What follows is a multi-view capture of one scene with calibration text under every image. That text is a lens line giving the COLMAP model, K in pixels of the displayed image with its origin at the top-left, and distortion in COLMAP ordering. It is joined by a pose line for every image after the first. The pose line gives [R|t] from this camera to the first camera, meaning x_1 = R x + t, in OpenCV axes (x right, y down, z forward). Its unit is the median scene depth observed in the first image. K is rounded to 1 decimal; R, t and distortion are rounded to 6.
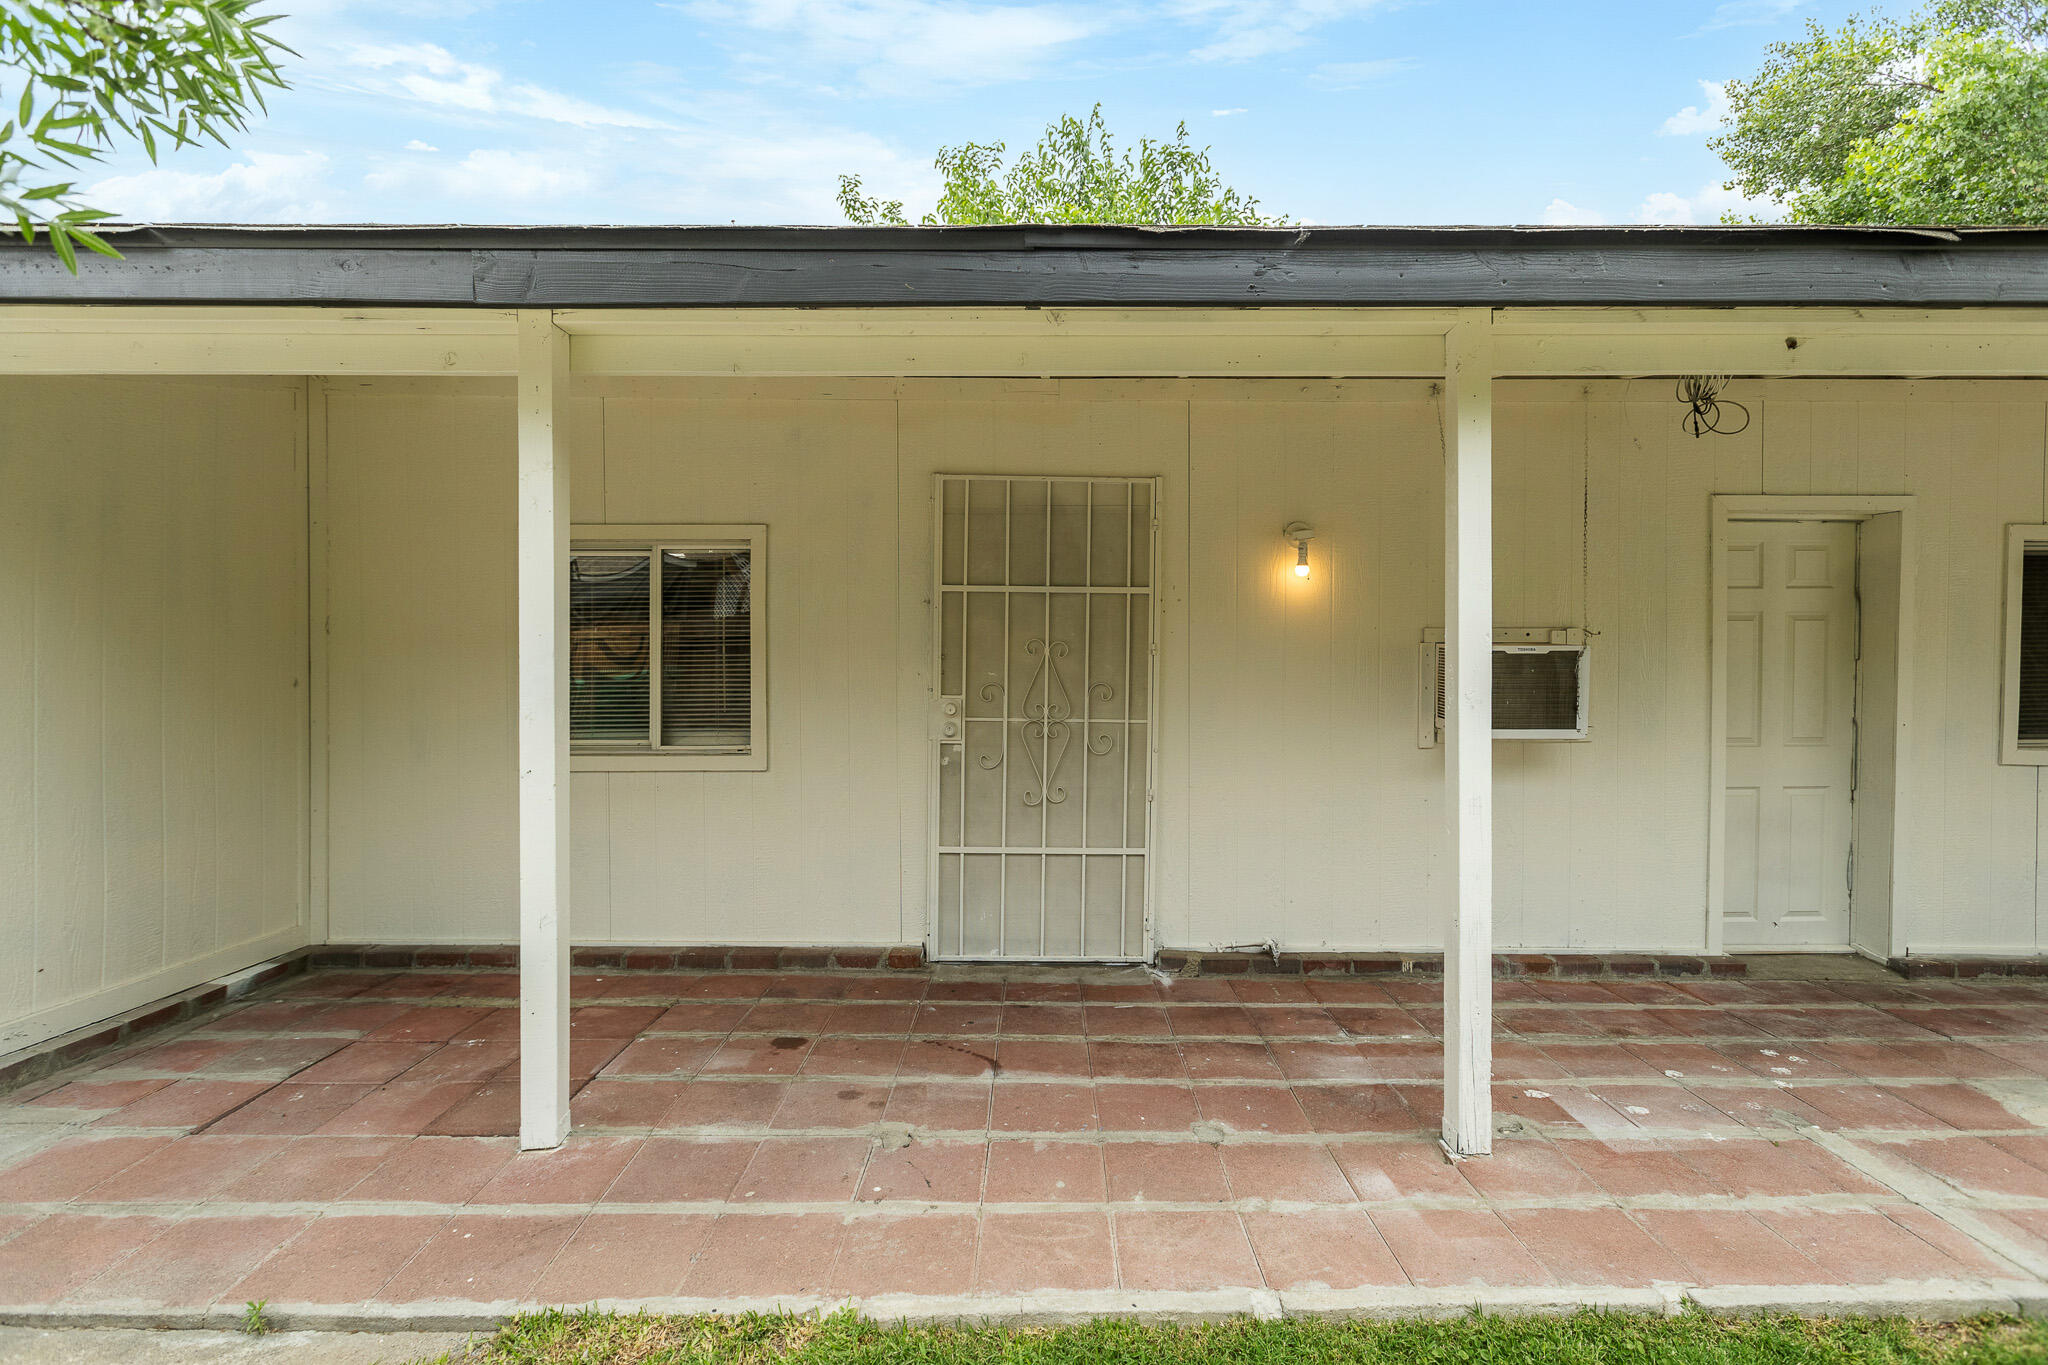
lens RADIAL K [[922.5, 0, 1059.8], [0, 922.5, 678.8], [0, 0, 1]] dist [0.003447, 0.000758]
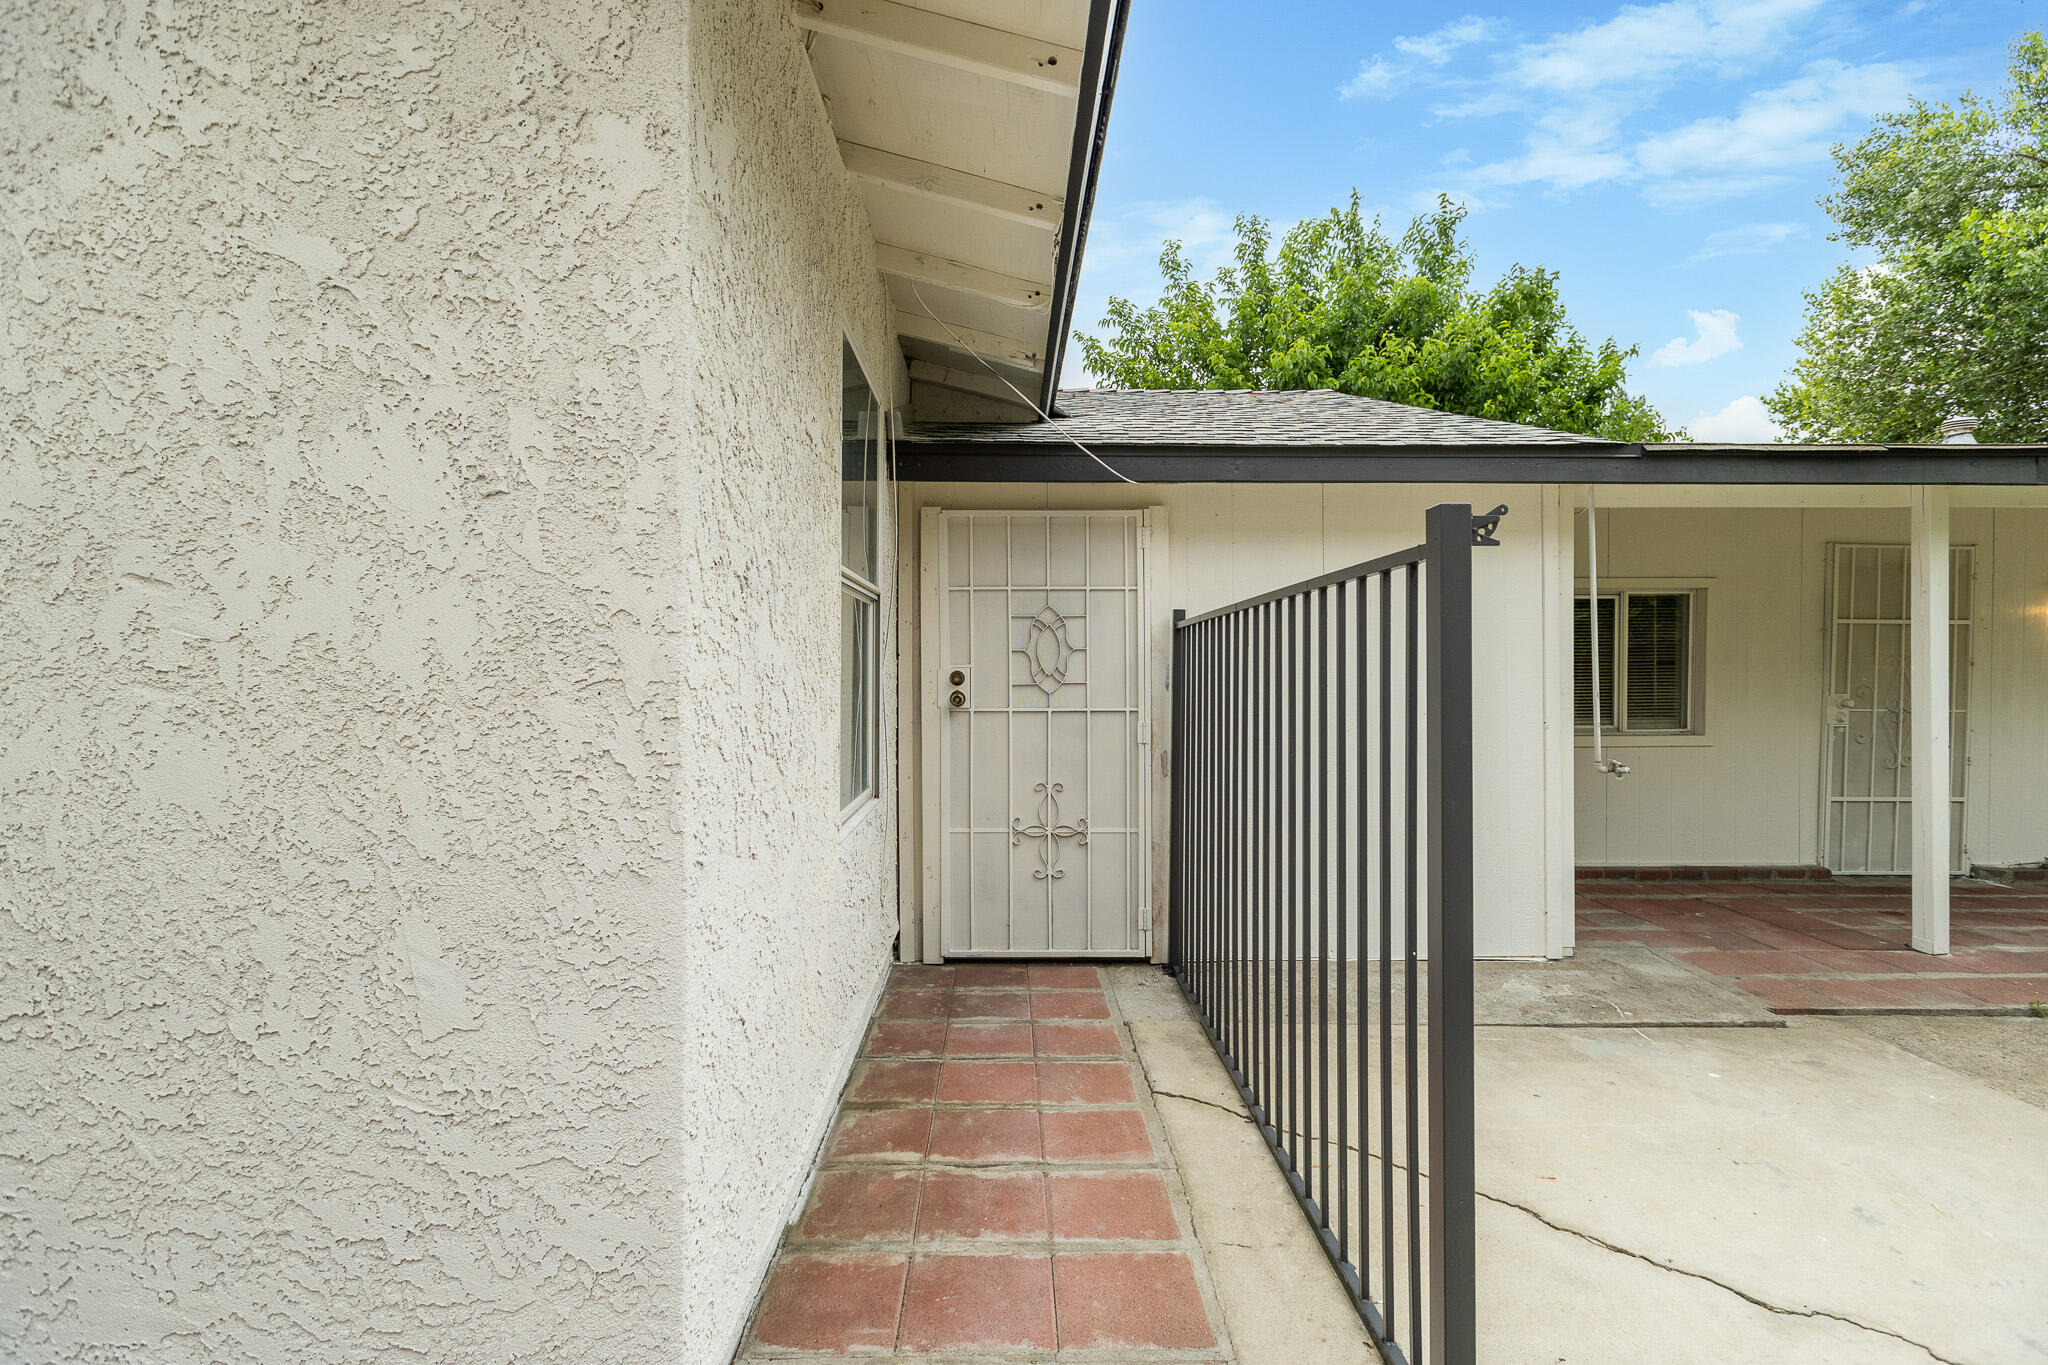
lens RADIAL K [[922.5, 0, 1057.2], [0, 922.5, 655.3], [0, 0, 1]] dist [0.003447, 0.000758]
pose [[0.999382, -0.002142, 0.035087, -1.600174], [0.002865, 0.999784, -0.020576, -0.018906], [-0.035035, 0.020664, 0.999172, -0.491236]]
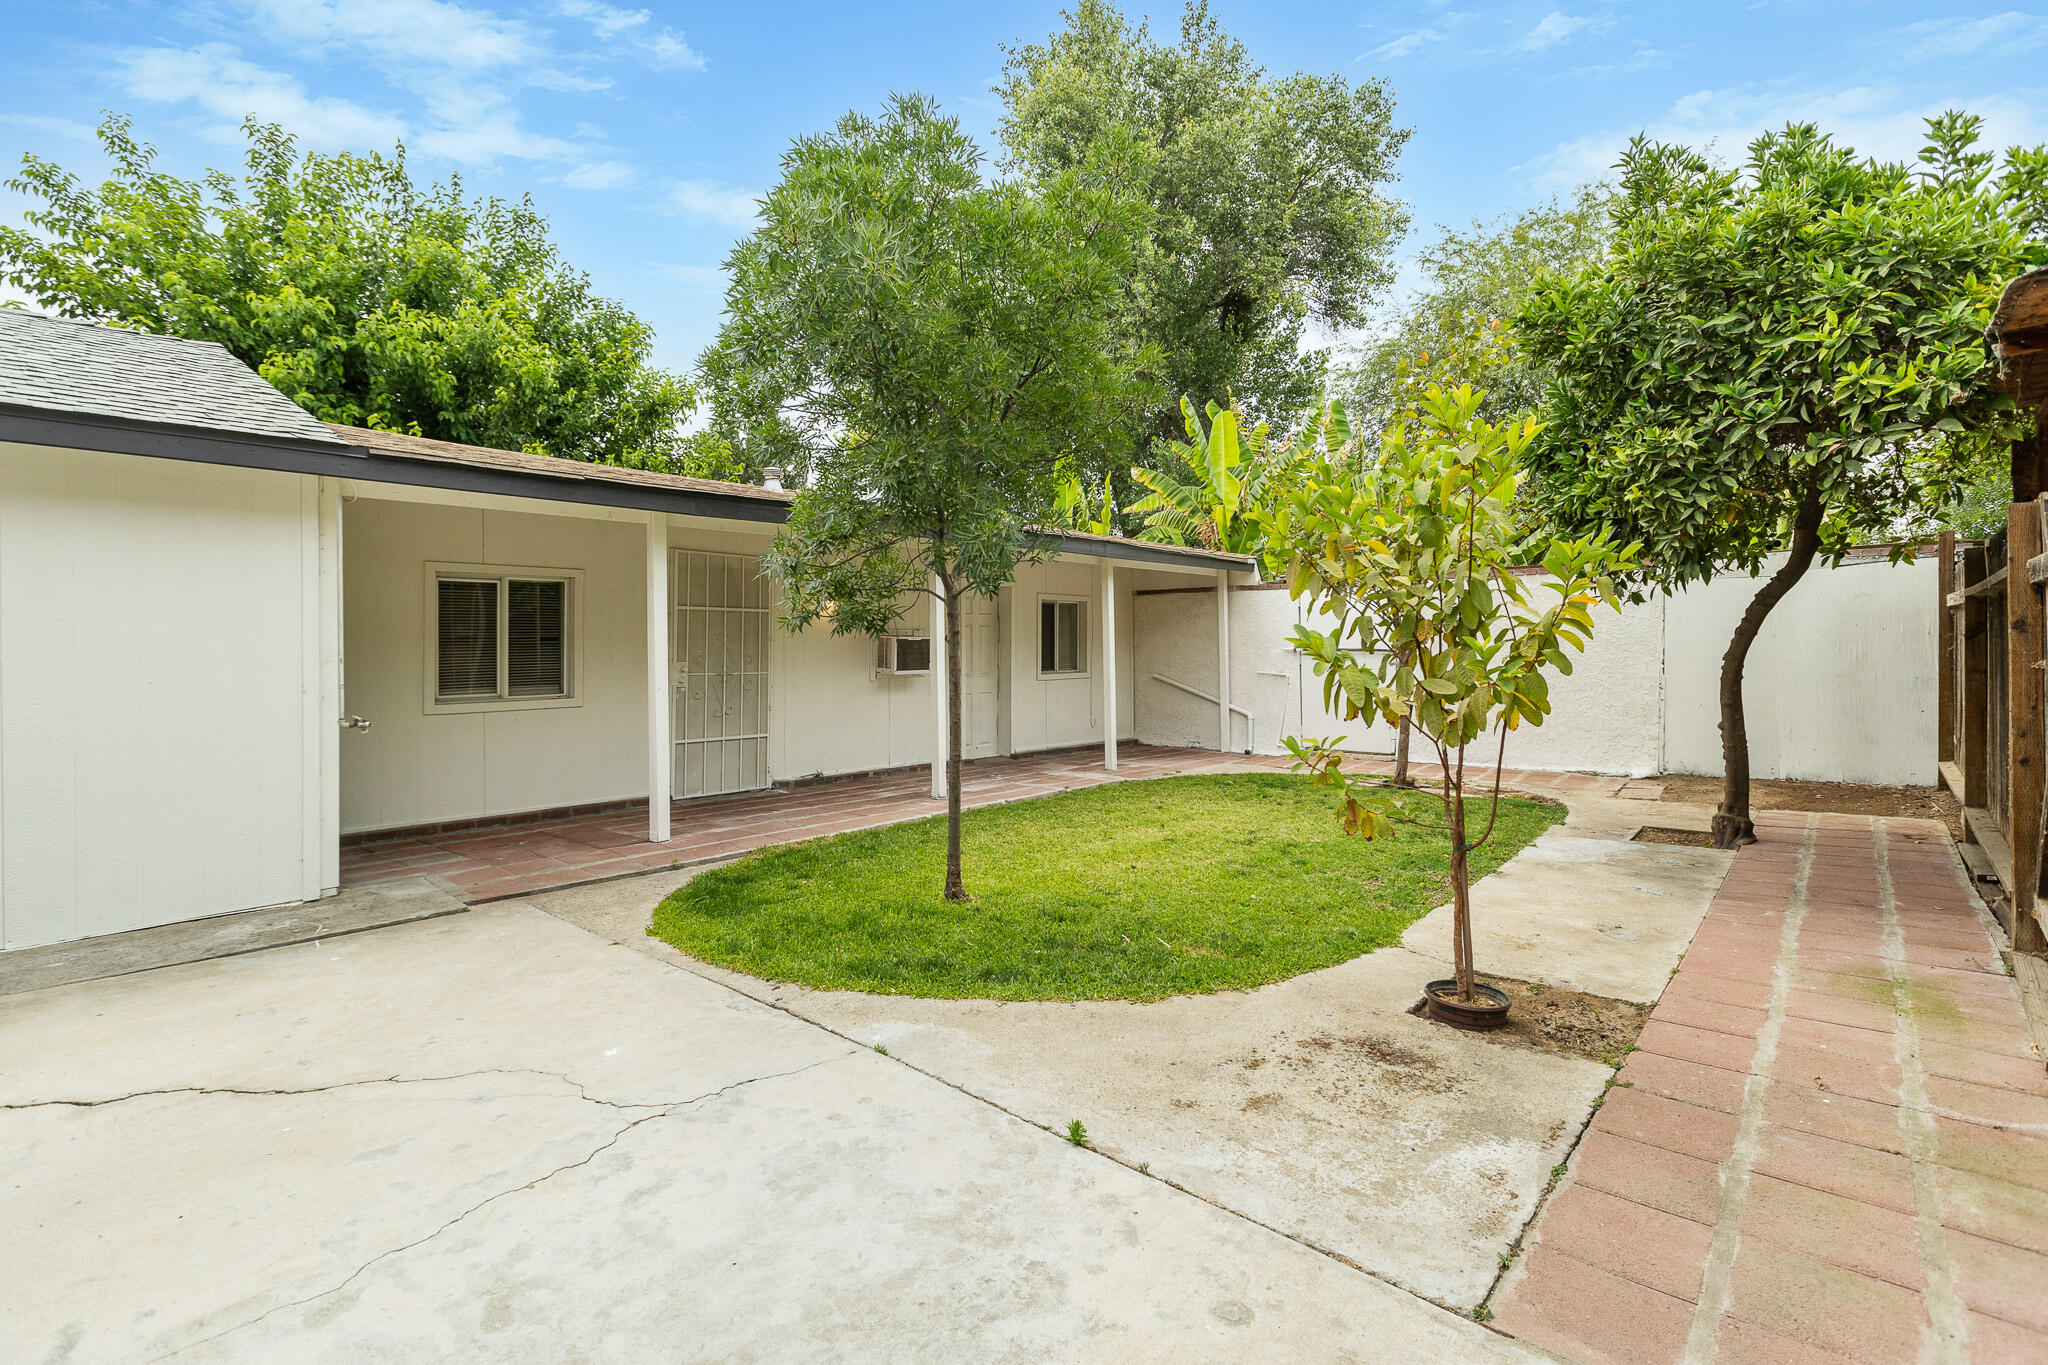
lens RADIAL K [[922.5, 0, 1044.2], [0, 922.5, 646.8], [0, 0, 1]] dist [0.003447, 0.000758]
pose [[0.660212, -0.007645, 0.751040, -1.216952], [0.023280, 0.999676, -0.010289, 0.025241], [-0.750718, 0.024277, 0.660176, -0.982690]]
